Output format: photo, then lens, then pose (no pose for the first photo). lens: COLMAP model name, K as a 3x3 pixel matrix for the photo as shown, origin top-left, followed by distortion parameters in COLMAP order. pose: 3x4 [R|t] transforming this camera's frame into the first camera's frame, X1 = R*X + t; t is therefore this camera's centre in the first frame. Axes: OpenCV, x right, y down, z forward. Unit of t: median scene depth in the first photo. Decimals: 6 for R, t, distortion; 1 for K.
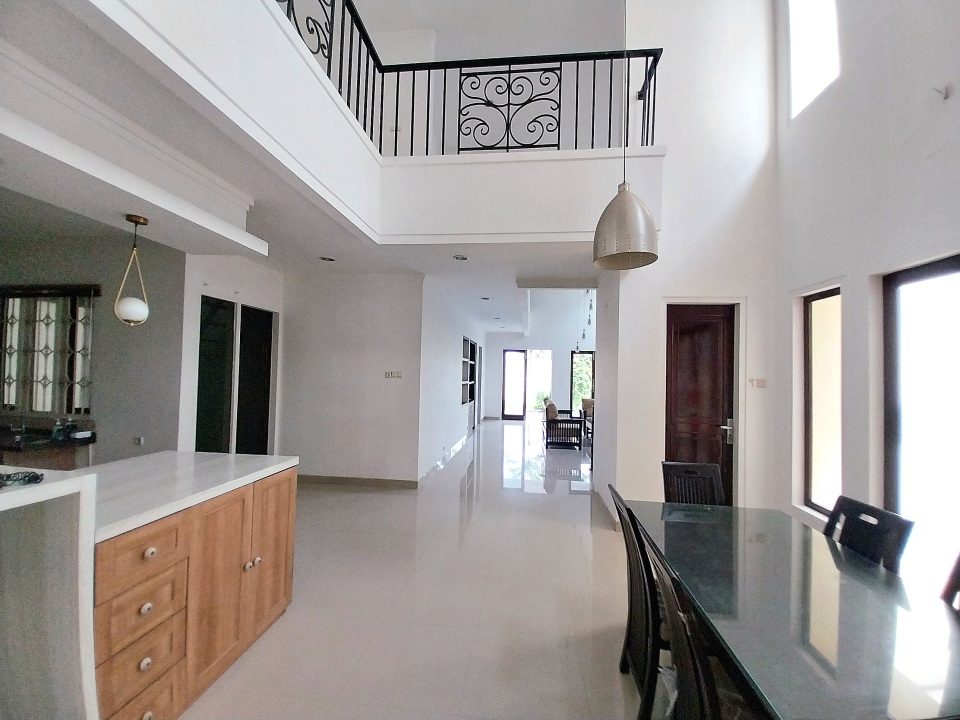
lens RADIAL K [[380.7, 0, 489.6], [0, 380.7, 363.8], [0, 0, 1]] dist [0.000941, -0.000023]
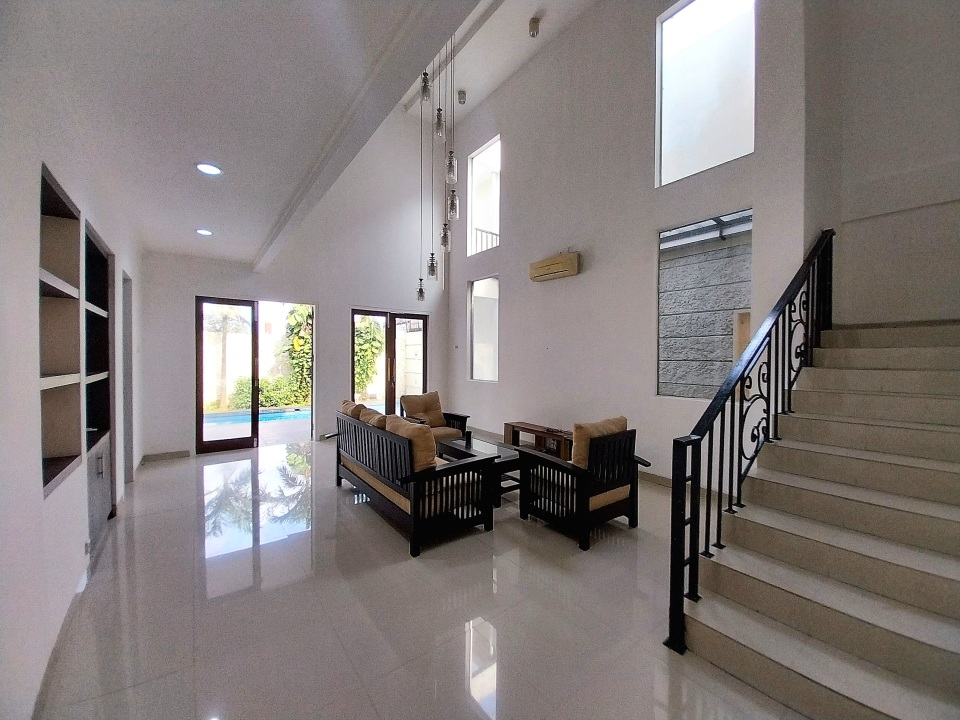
lens RADIAL K [[380.7, 0, 489.6], [0, 380.7, 363.8], [0, 0, 1]] dist [0.000941, -0.000023]
pose [[0.723823, -0.032496, 0.689220, -0.024484], [-0.003675, 0.998695, 0.050947, 0.017681], [-0.689976, -0.039409, 0.722759, 0.465738]]
